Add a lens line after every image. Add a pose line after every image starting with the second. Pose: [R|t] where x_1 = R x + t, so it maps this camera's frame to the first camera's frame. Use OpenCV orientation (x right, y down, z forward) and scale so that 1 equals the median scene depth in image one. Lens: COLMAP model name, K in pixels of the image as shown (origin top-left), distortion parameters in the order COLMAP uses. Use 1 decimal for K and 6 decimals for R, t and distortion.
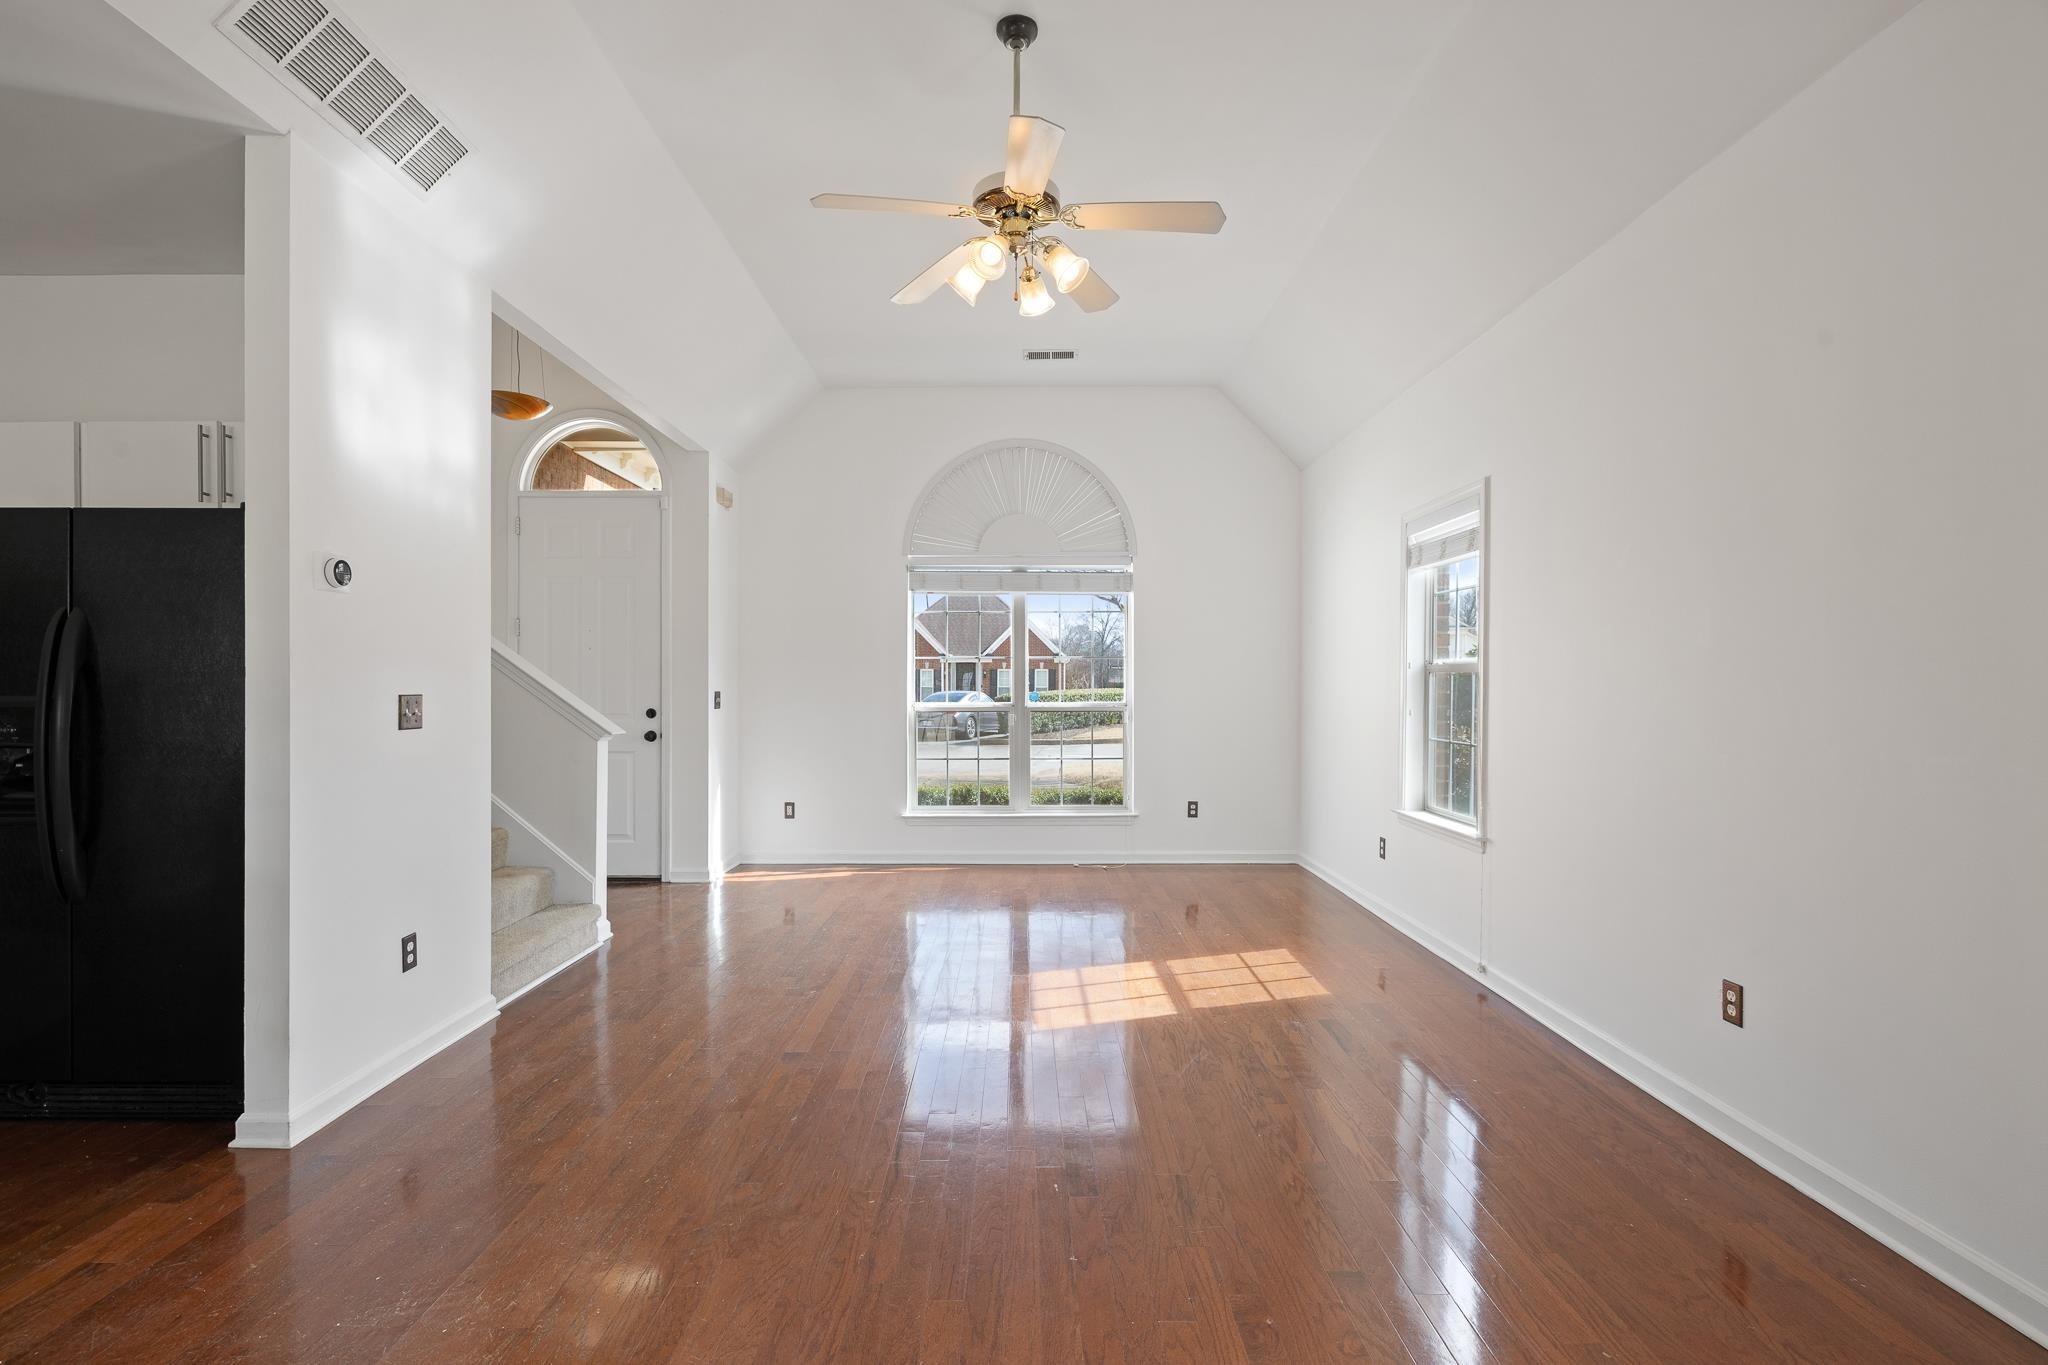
lens RADIAL K [[946.7, 0, 1011.4], [0, 946.7, 667.6], [0, 0, 1]] dist [-0.013081, 0.000335]
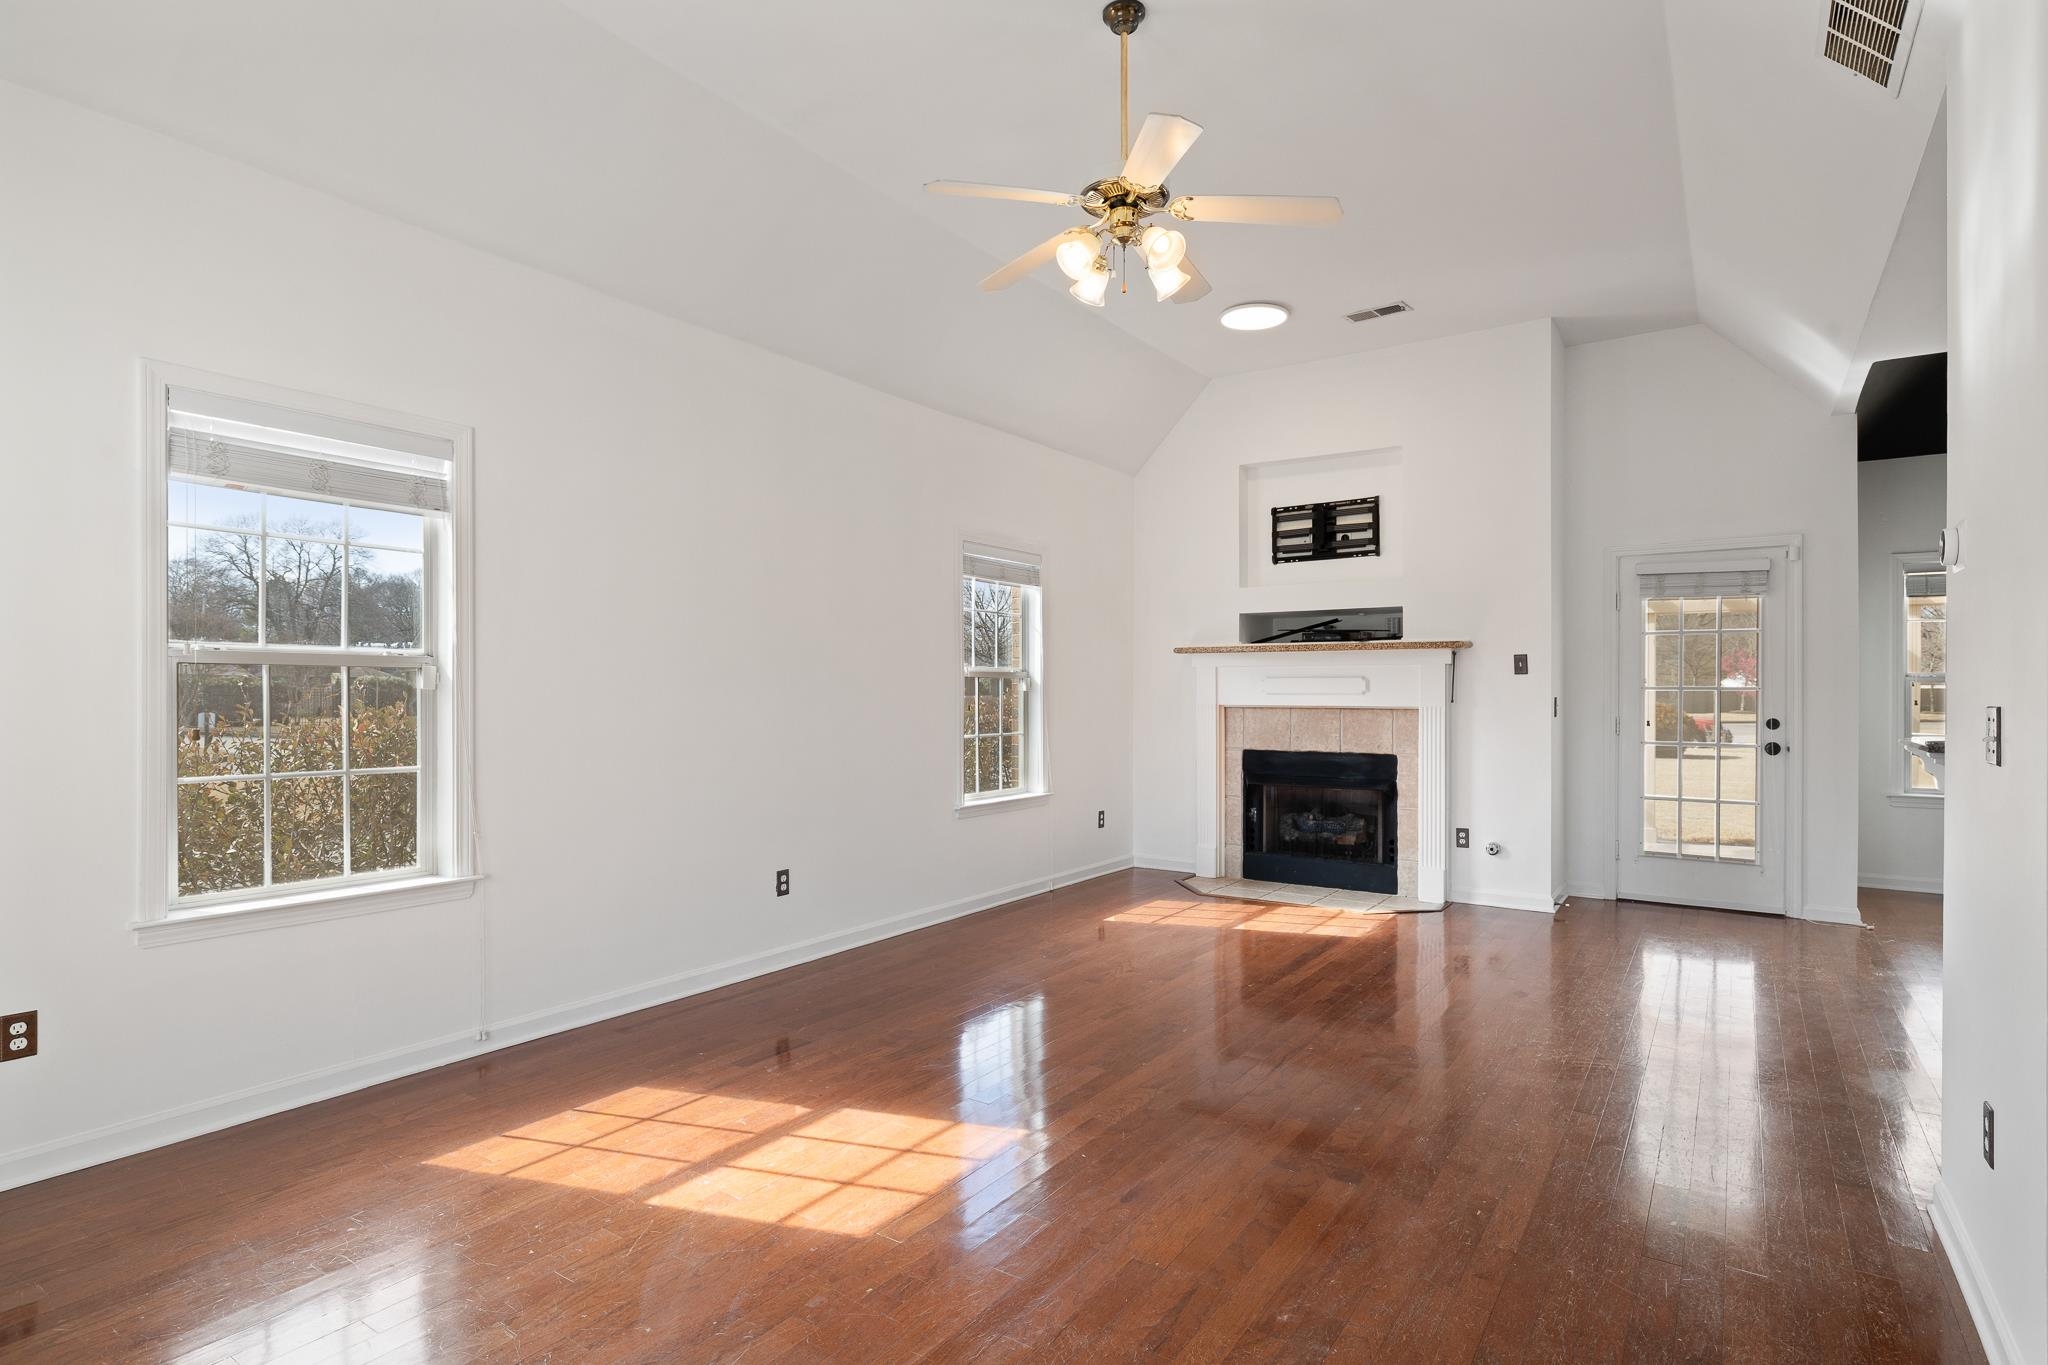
lens RADIAL K [[1038.3, 0, 1020.1], [0, 1038.3, 690.8], [0, 0, 1]] dist [-0.003957, -0.000500]
pose [[-0.824418, -0.004681, 0.565963, -0.483733], [-0.015122, 0.999791, -0.013758, 0.033139], [-0.565780, -0.019900, -0.824316, 1.841857]]
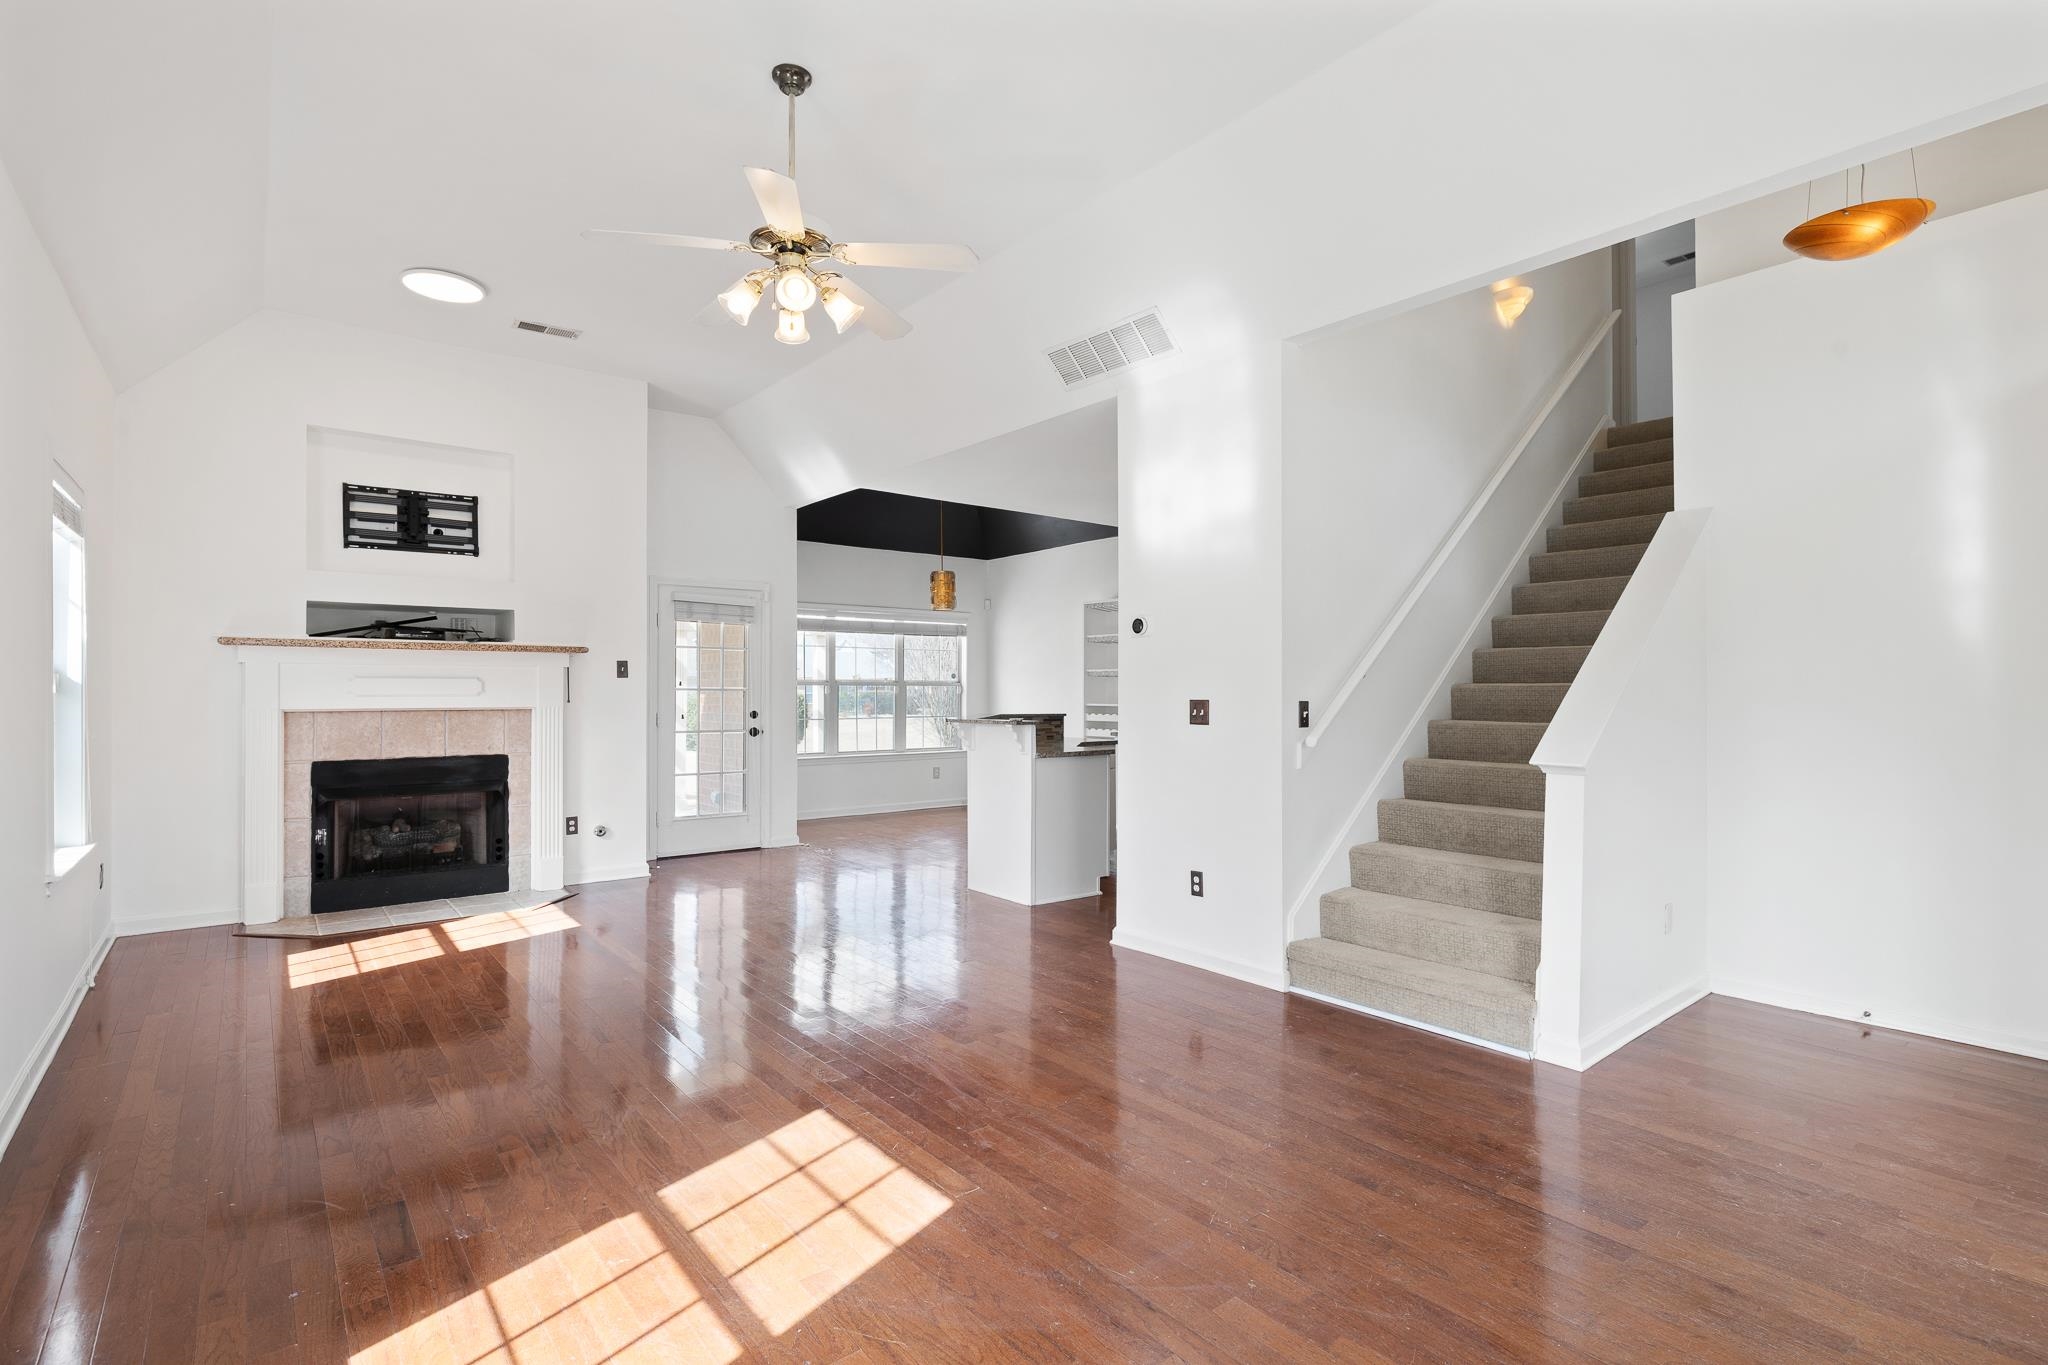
lens RADIAL K [[969.4, 0, 1024.0], [0, 969.4, 682.5], [0, 0, 1]] dist [-0.009783, 0.000549]
pose [[-0.777654, -0.008495, -0.628636, 0.457561], [0.010250, 0.999604, -0.026188, 0.036490], [0.628610, -0.026809, -0.777259, 1.905392]]
